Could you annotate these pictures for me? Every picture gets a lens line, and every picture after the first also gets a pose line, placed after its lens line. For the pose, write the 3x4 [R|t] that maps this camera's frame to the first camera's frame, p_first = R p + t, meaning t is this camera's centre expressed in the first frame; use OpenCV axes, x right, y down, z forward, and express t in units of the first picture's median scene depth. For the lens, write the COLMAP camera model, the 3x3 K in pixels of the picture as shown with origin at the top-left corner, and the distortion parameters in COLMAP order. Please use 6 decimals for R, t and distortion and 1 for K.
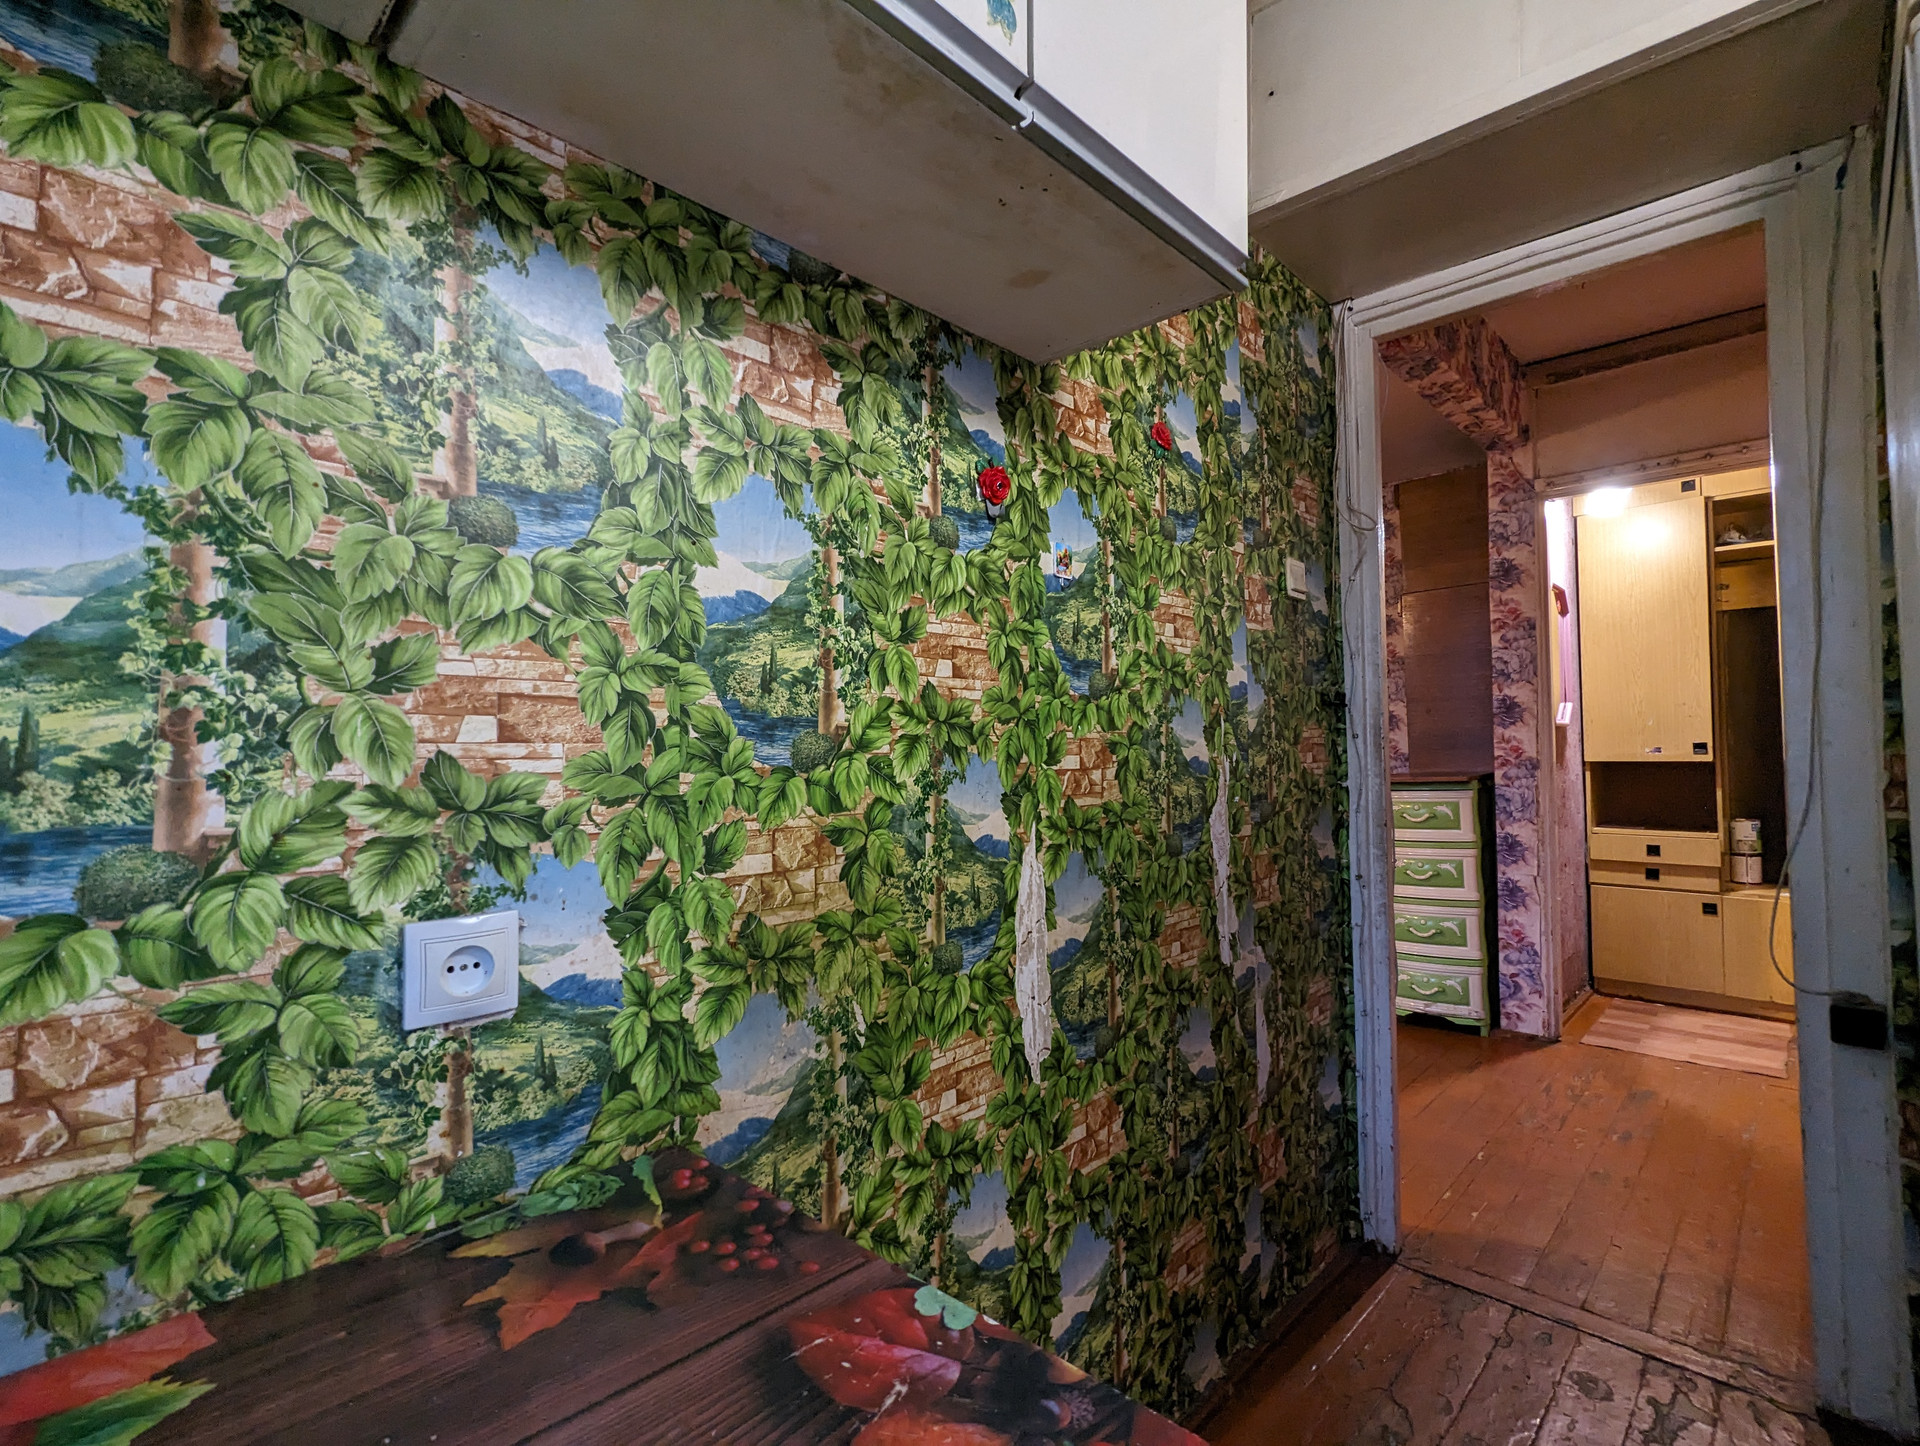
lens RADIAL K [[911.5, 0, 958.1], [0, 911.5, 730.3], [0, 0, 1]] dist [0.000823, -0.000876]
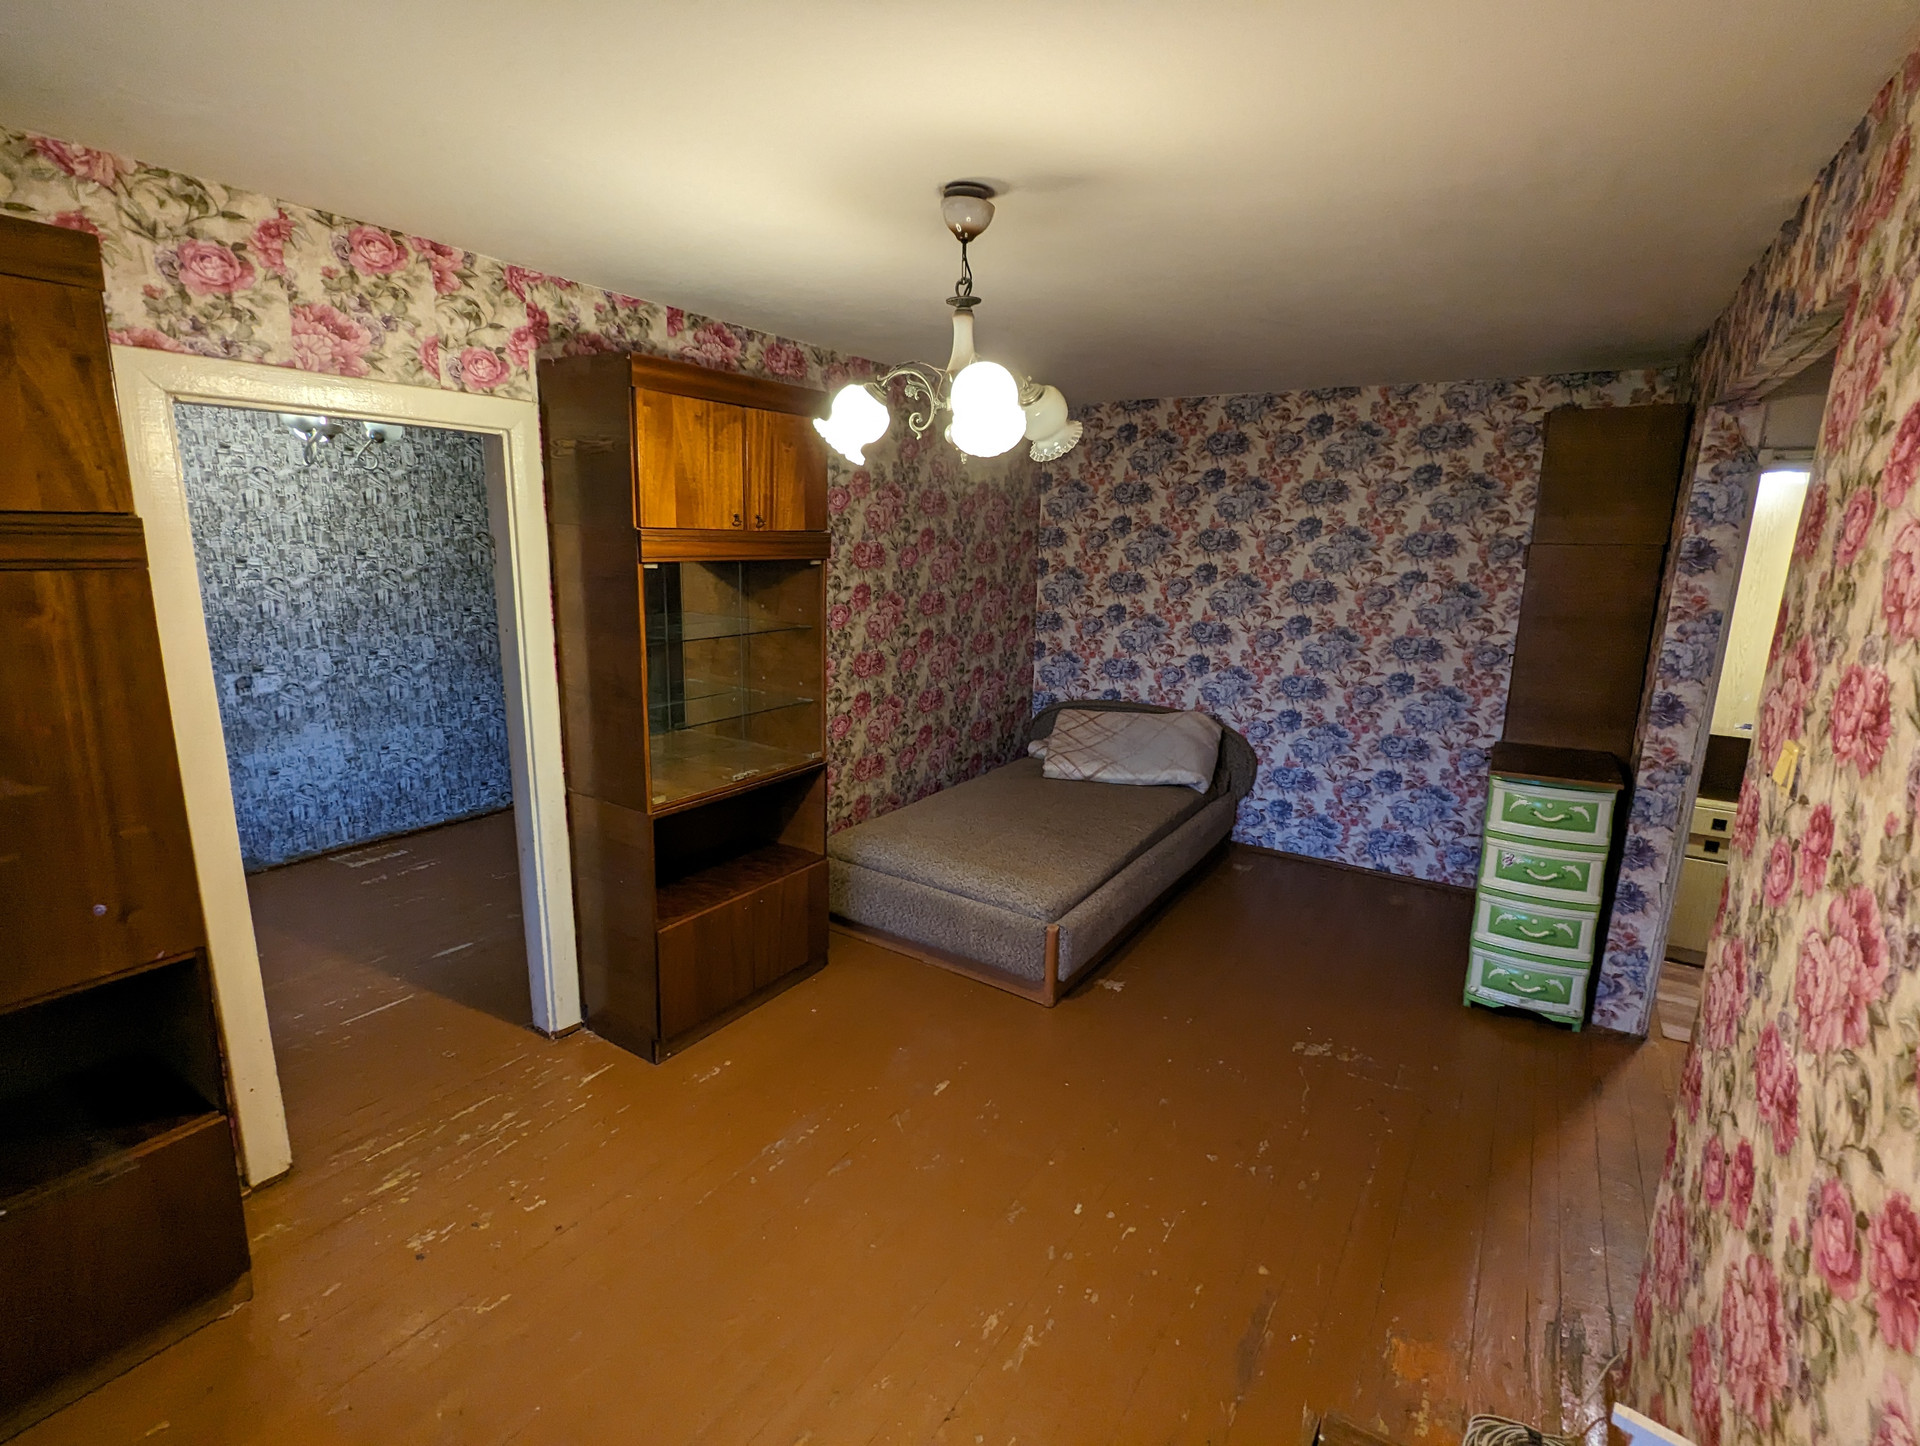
lens RADIAL K [[911.5, 0, 962.0], [0, 911.5, 727.3], [0, 0, 1]] dist [0.000823, -0.000876]
pose [[0.981568, -0.003753, 0.191078, -0.260542], [-0.040734, 0.972726, 0.228355, -0.182222], [-0.186724, -0.231929, 0.954643, 0.257859]]
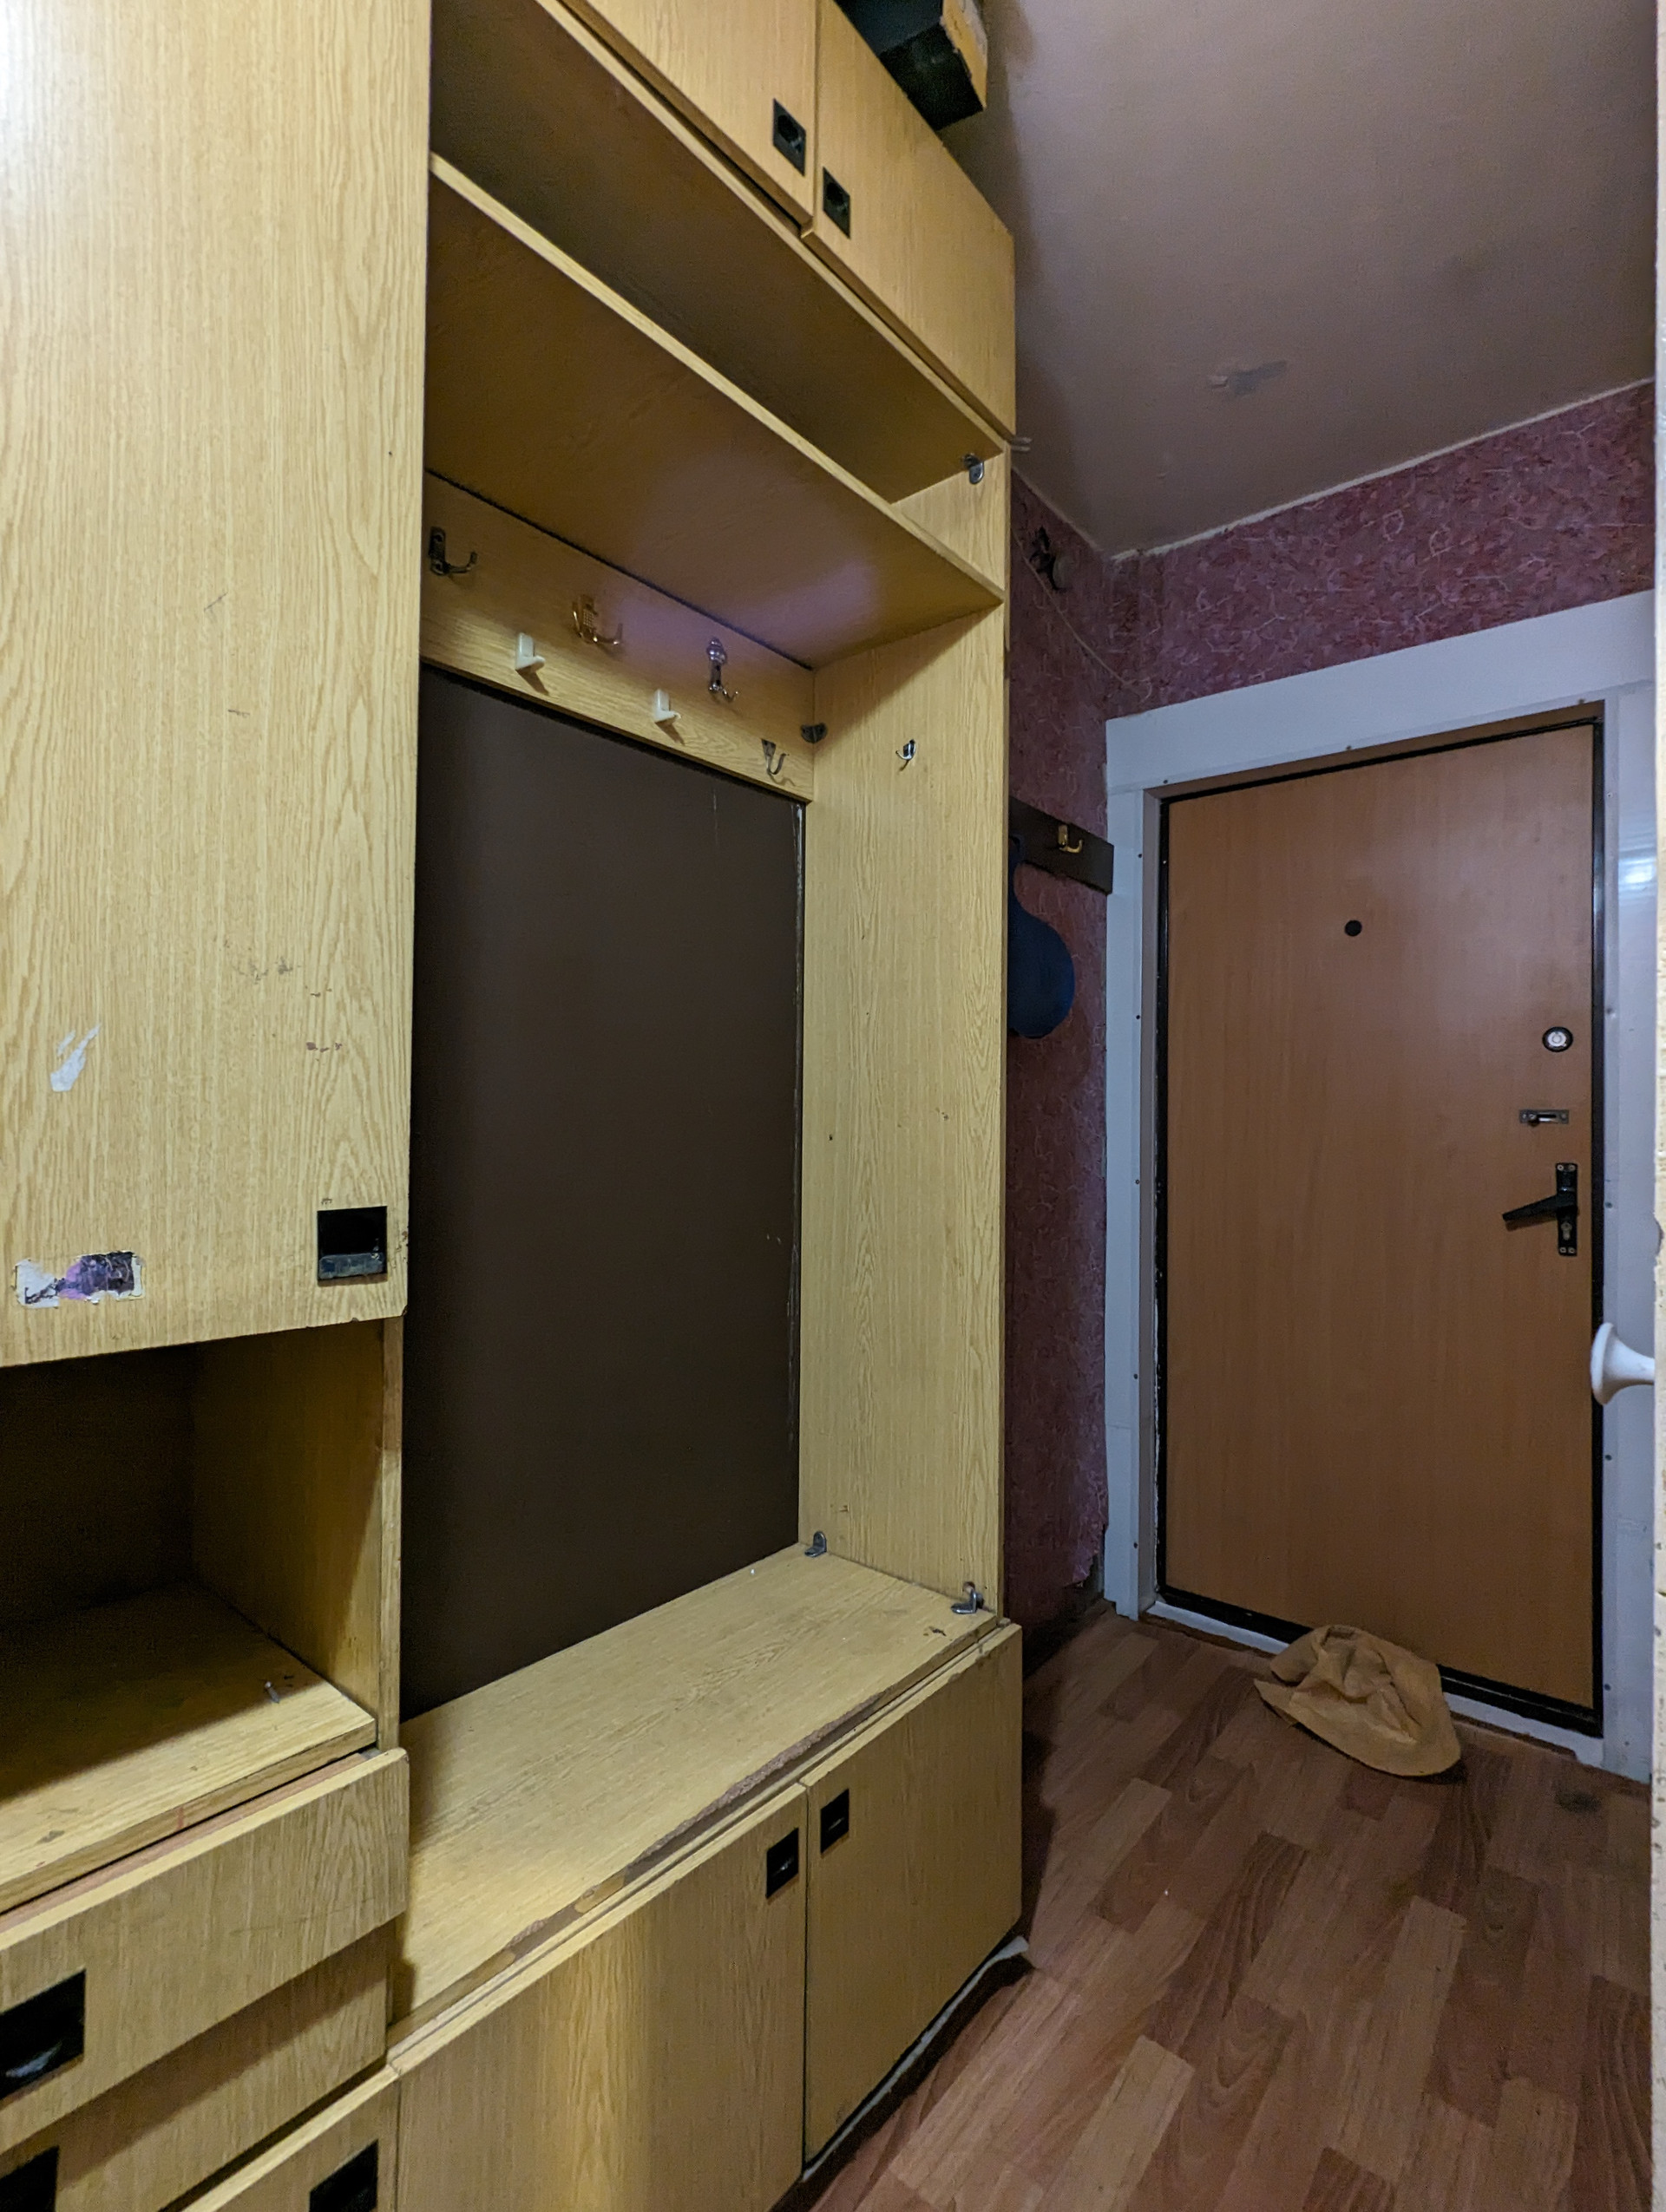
lens RADIAL K [[1050.2, 0, 829.6], [0, 1050.2, 1111.4], [0, 0, 1]] dist [0.000823, -0.000876]
pose [[-0.061979, 0.028519, 0.997670, 0.666427], [-0.032950, 0.998988, -0.030603, -0.001635], [-0.997533, -0.034770, -0.060976, 0.998872]]
